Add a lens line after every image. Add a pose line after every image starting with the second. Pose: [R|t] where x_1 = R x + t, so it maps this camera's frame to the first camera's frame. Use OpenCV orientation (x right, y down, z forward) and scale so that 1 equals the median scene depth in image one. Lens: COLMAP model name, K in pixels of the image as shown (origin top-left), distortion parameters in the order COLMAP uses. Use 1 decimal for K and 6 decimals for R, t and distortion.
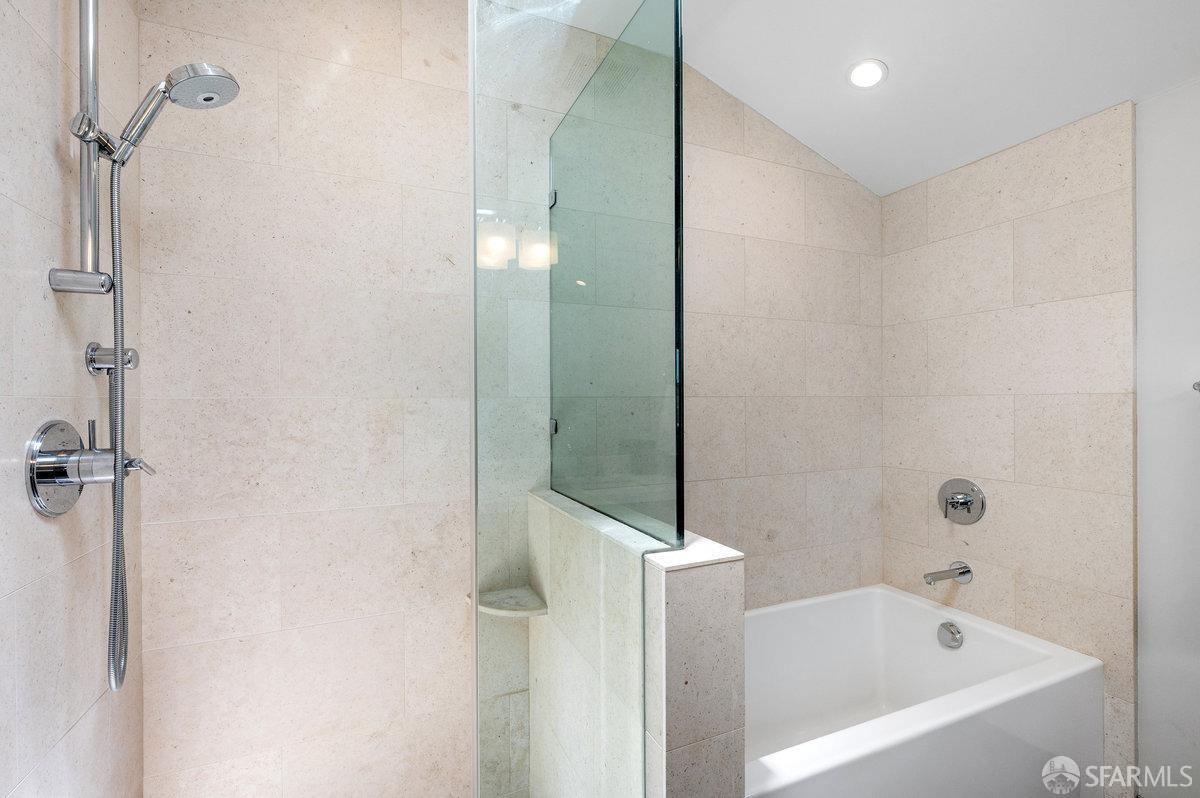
lens RADIAL K [[520.5, 0, 599.5], [0, 520.5, 404.7], [0, 0, 1]] dist [0.001374, 0.000159]
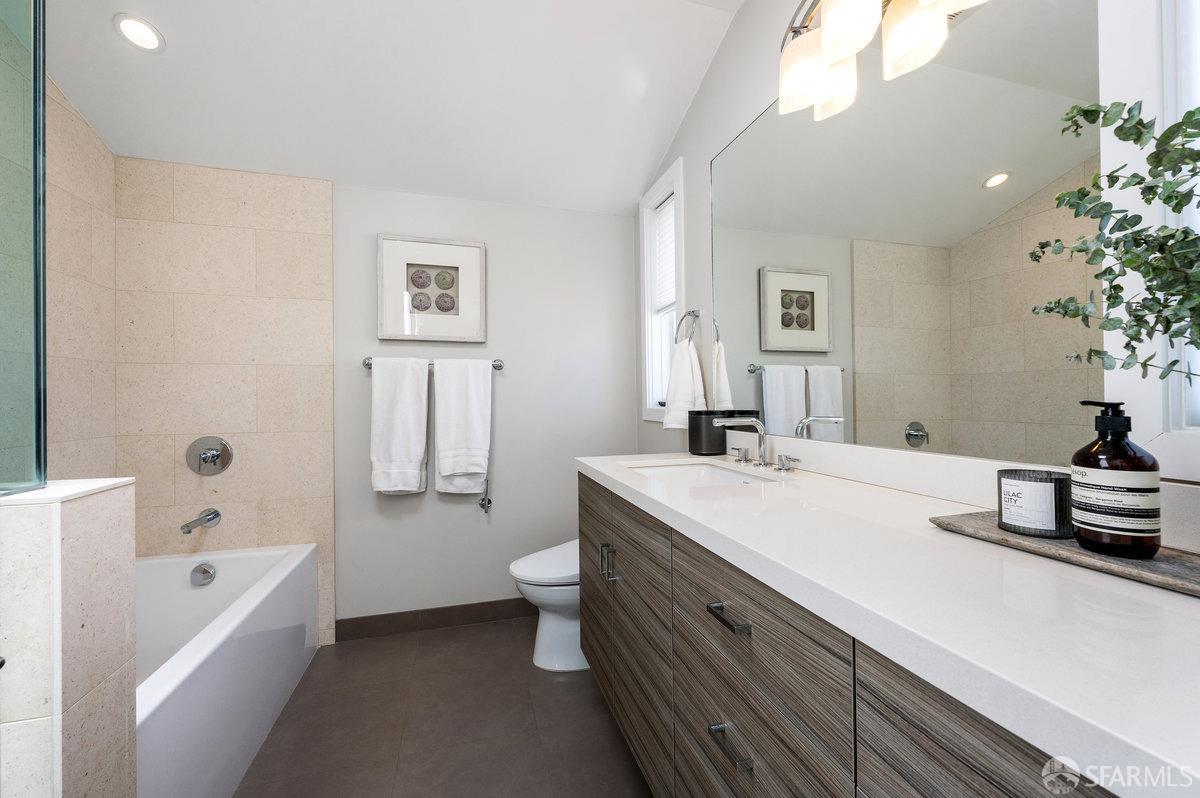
lens RADIAL K [[490.5, 0, 600.3], [0, 490.5, 398.9], [0, 0, 1]] dist [0.003378, -0.000784]
pose [[0.124851, 0.009671, 0.992128, -0.280916], [0.012694, 0.999855, -0.011343, 0.083866], [-0.992094, 0.014010, 0.124711, 0.006982]]
